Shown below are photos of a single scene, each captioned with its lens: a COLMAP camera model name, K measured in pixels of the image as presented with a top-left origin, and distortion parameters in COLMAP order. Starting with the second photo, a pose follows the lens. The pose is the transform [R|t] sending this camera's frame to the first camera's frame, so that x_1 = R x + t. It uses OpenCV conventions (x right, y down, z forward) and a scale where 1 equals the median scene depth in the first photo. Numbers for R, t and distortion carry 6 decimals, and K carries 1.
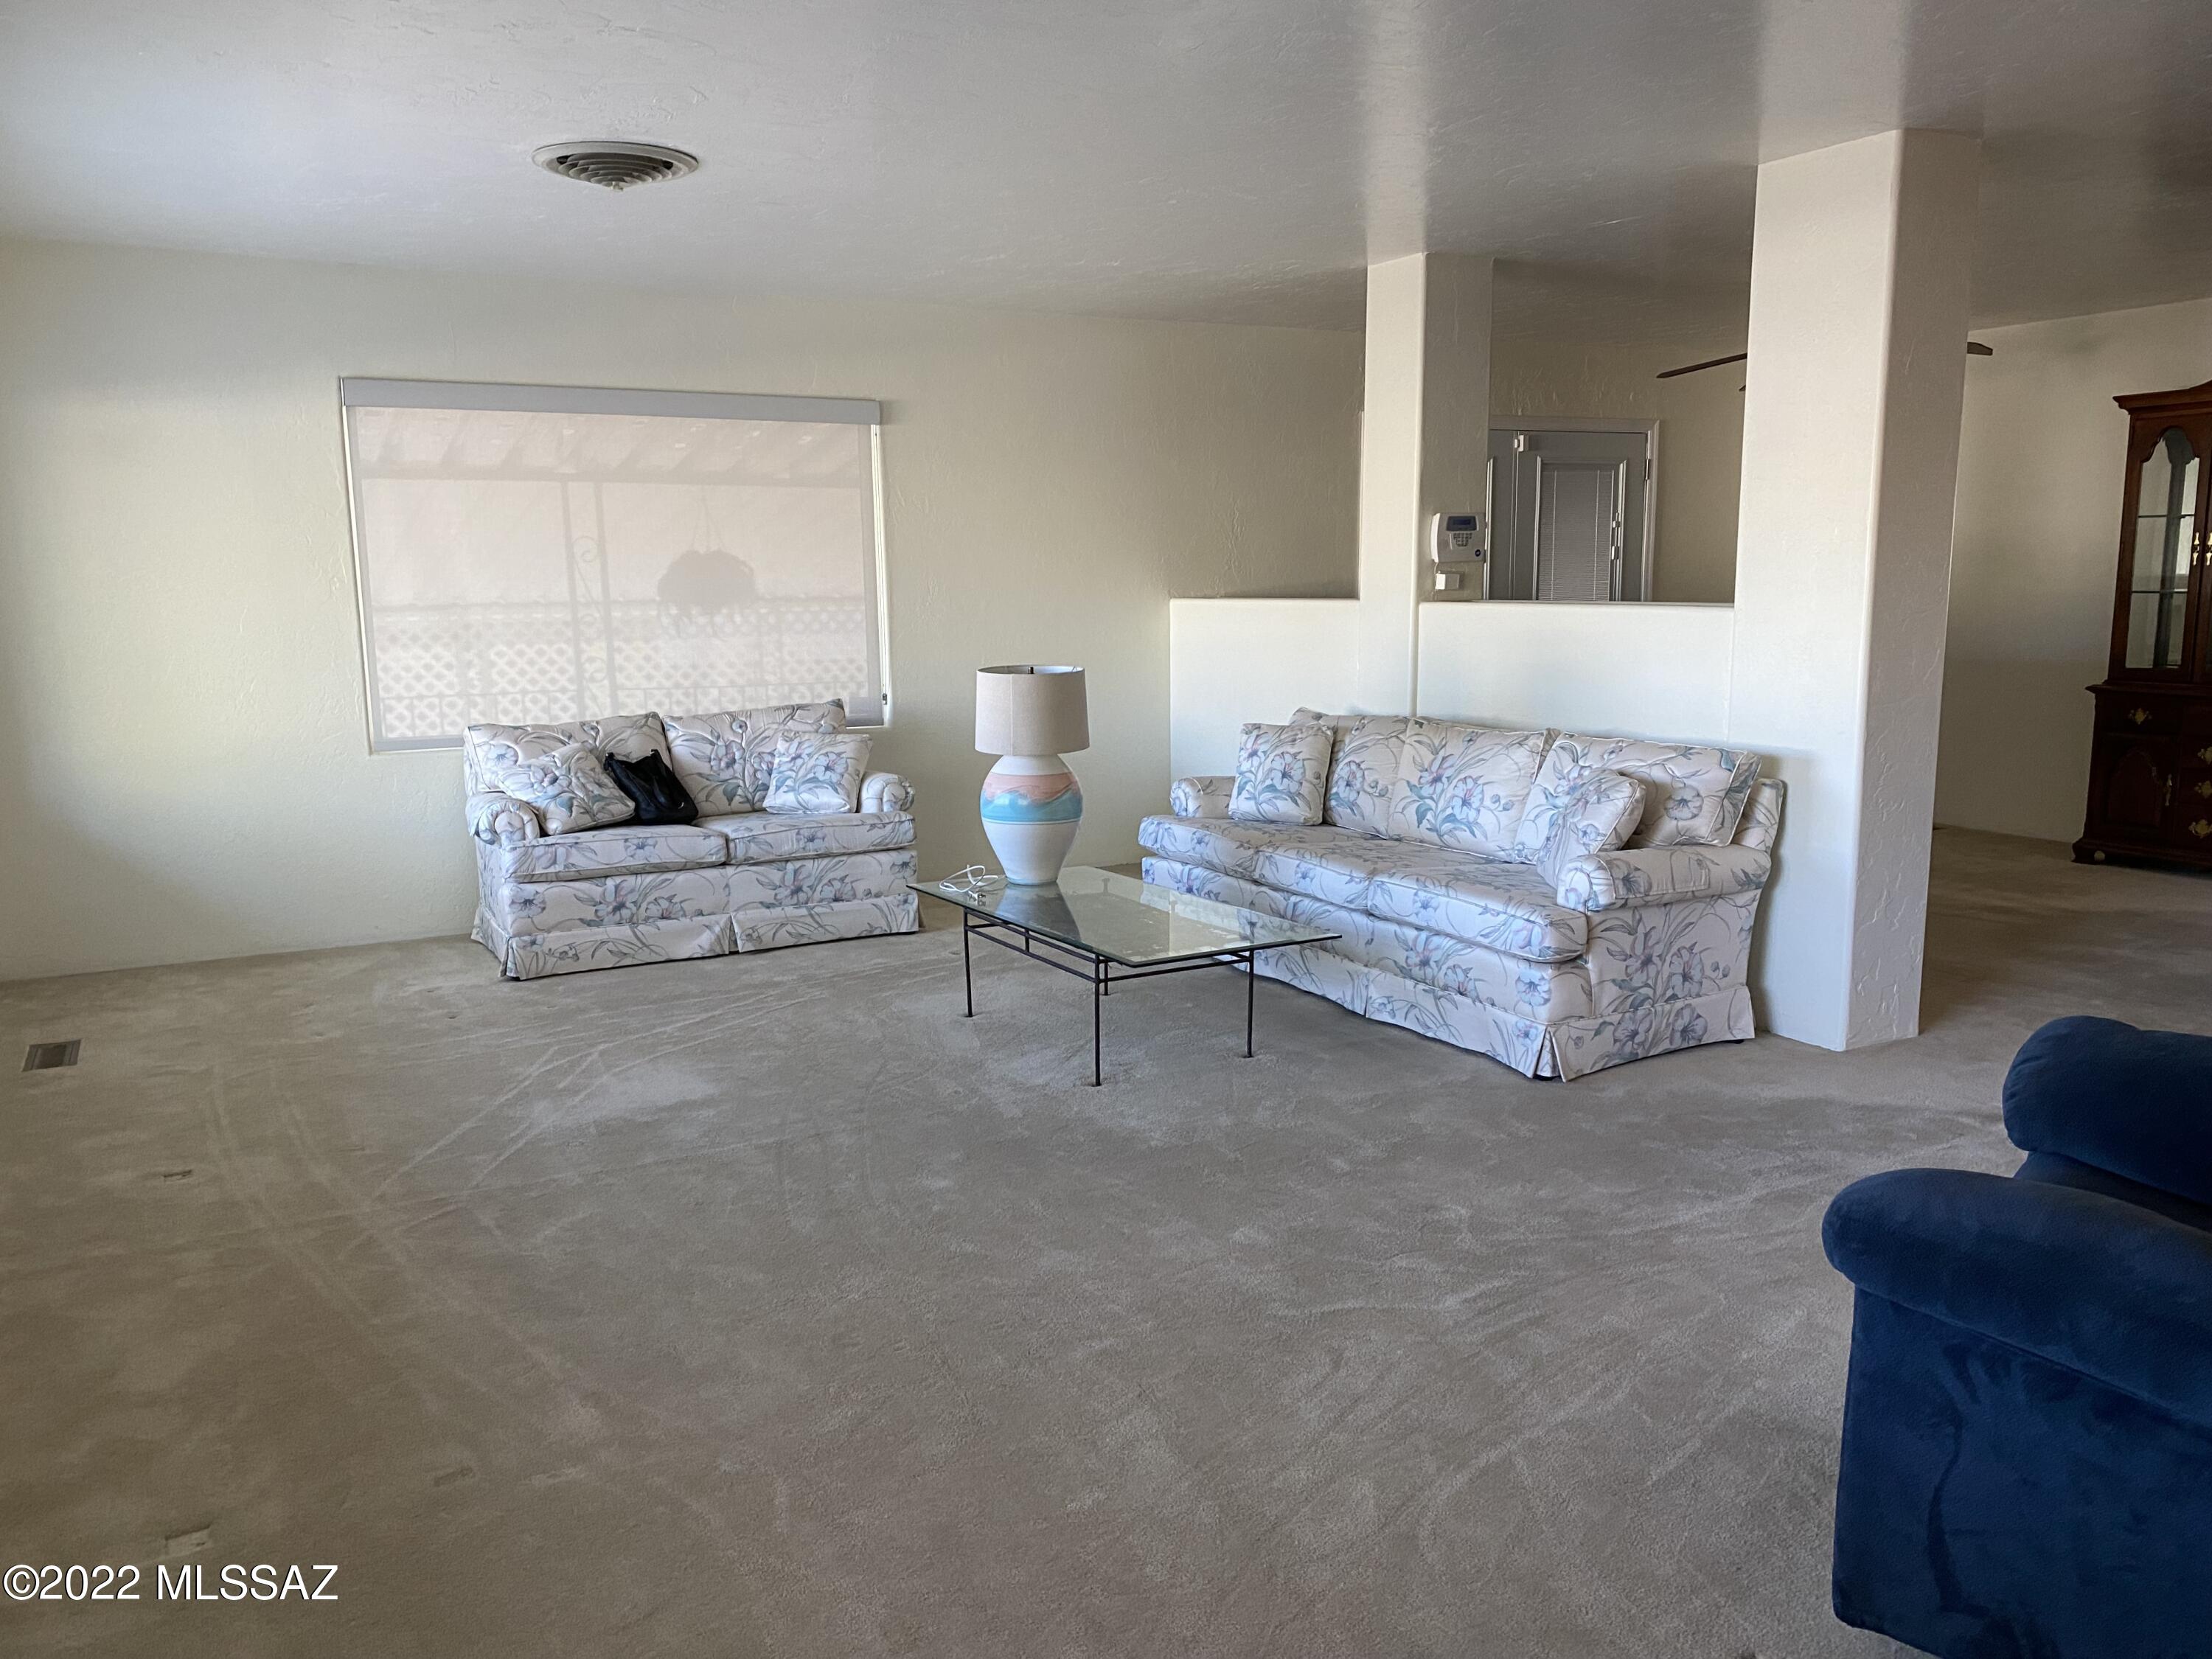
lens RADIAL K [[1665.0, 0, 1106.0], [0, 1665.0, 829.5], [0, 0, 1]] dist [0.087214, -0.096179]
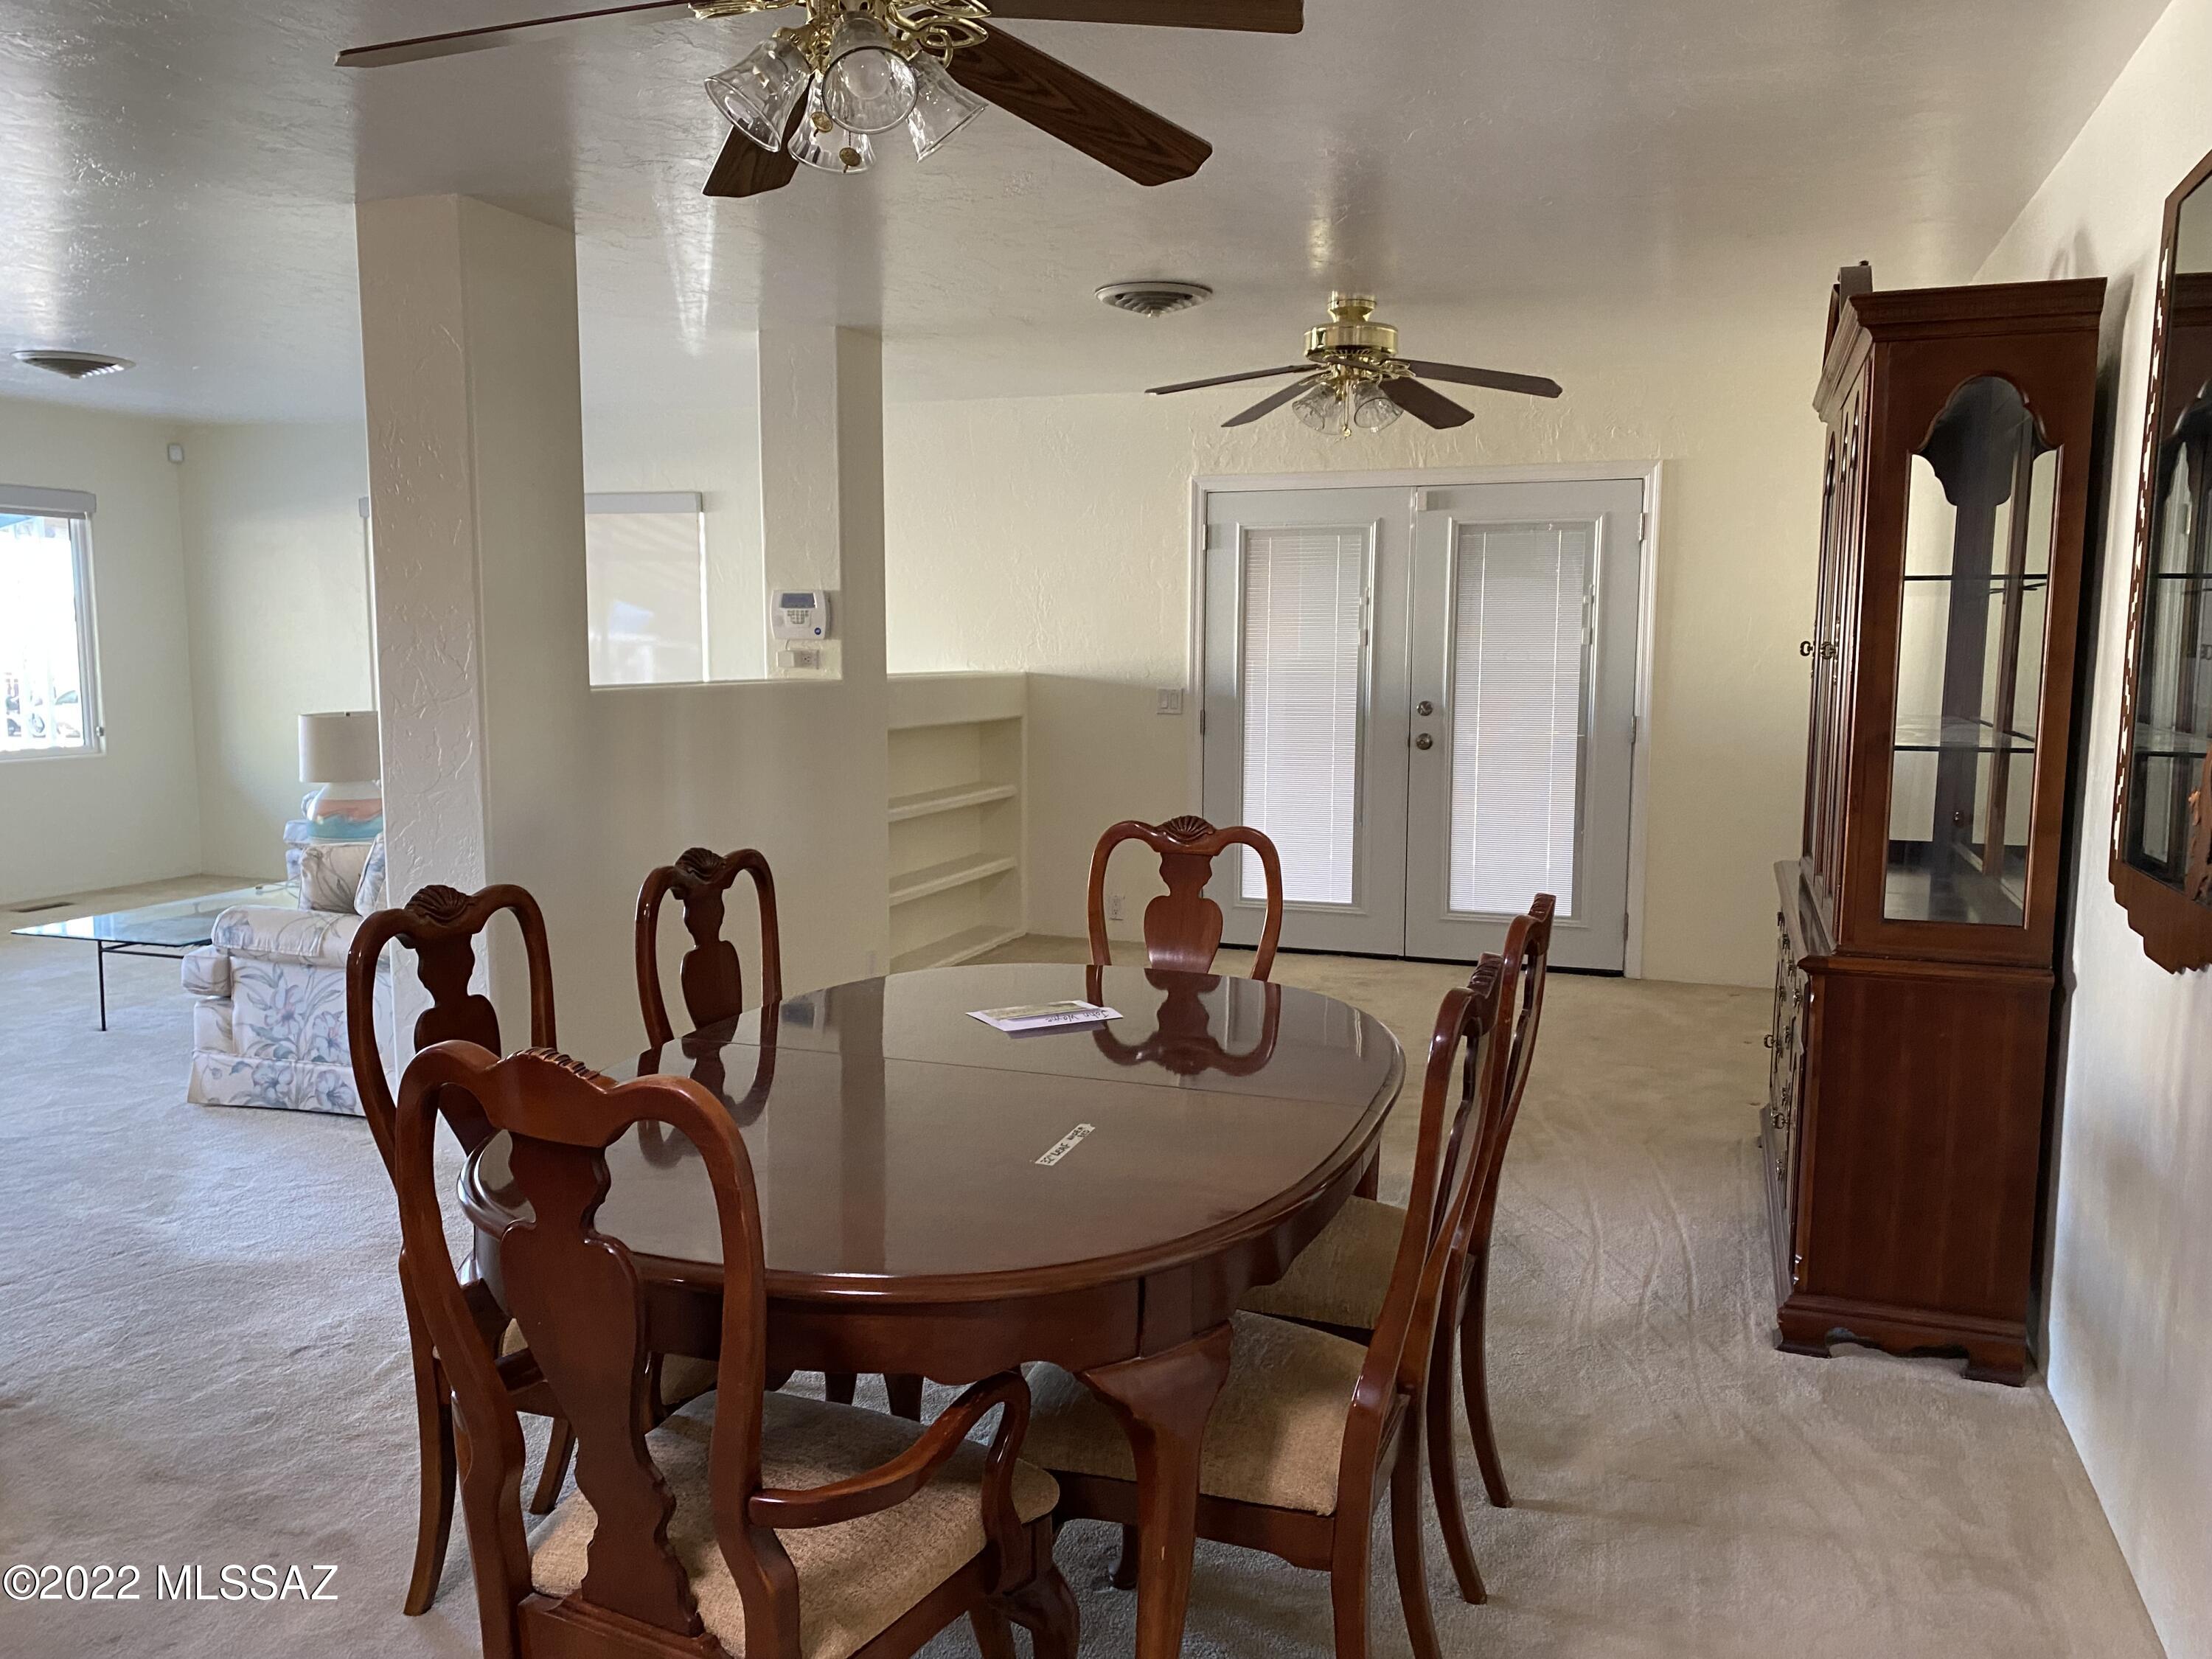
lens RADIAL K [[1670.3, 0, 1106.0], [0, 1670.3, 829.5], [0, 0, 1]] dist [0.028293, -0.096406]
pose [[0.670805, 0.092838, -0.735800, 1.378808], [-0.127050, 0.991852, 0.009318, -0.108366], [0.730670, 0.087233, 0.677135, 0.636580]]
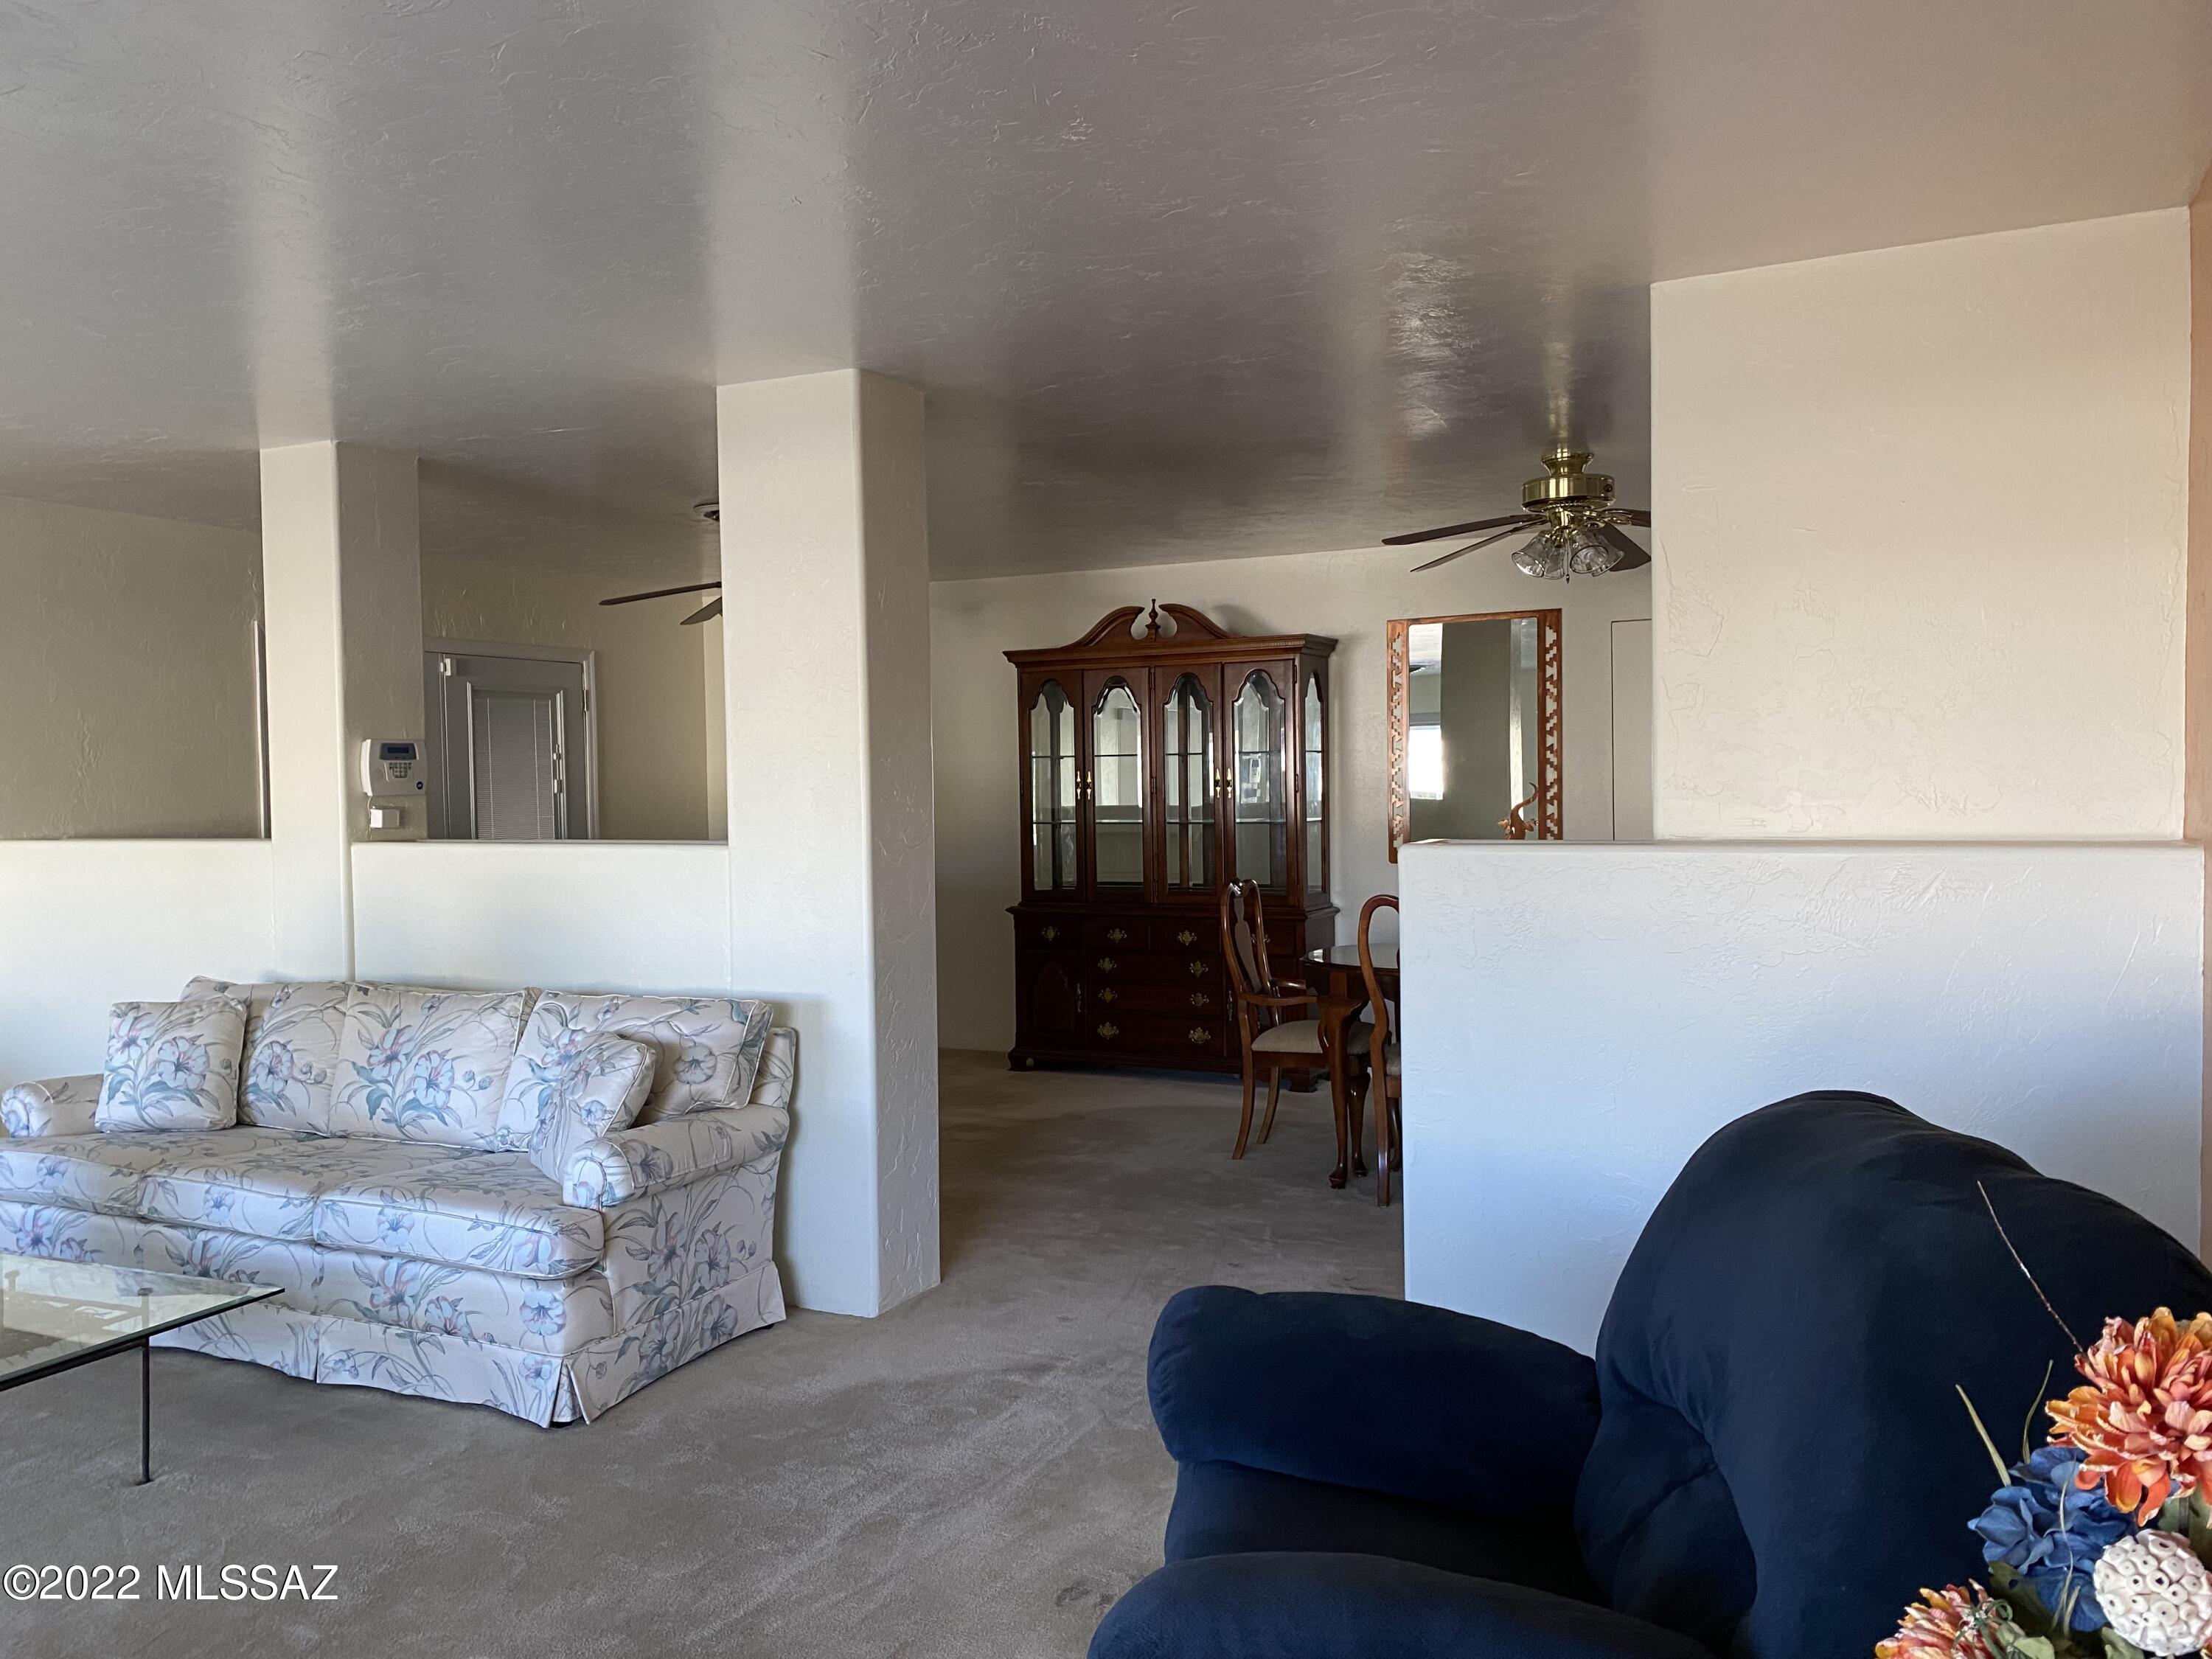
lens RADIAL K [[1670.3, 0, 1106.0], [0, 1670.3, 829.5], [0, 0, 1]] dist [0.028293, -0.096406]
pose [[0.811010, -0.016896, 0.584788, 0.006081], [0.096799, 0.989681, -0.105651, -0.023868], [-0.576968, 0.142291, 0.804276, 0.148442]]
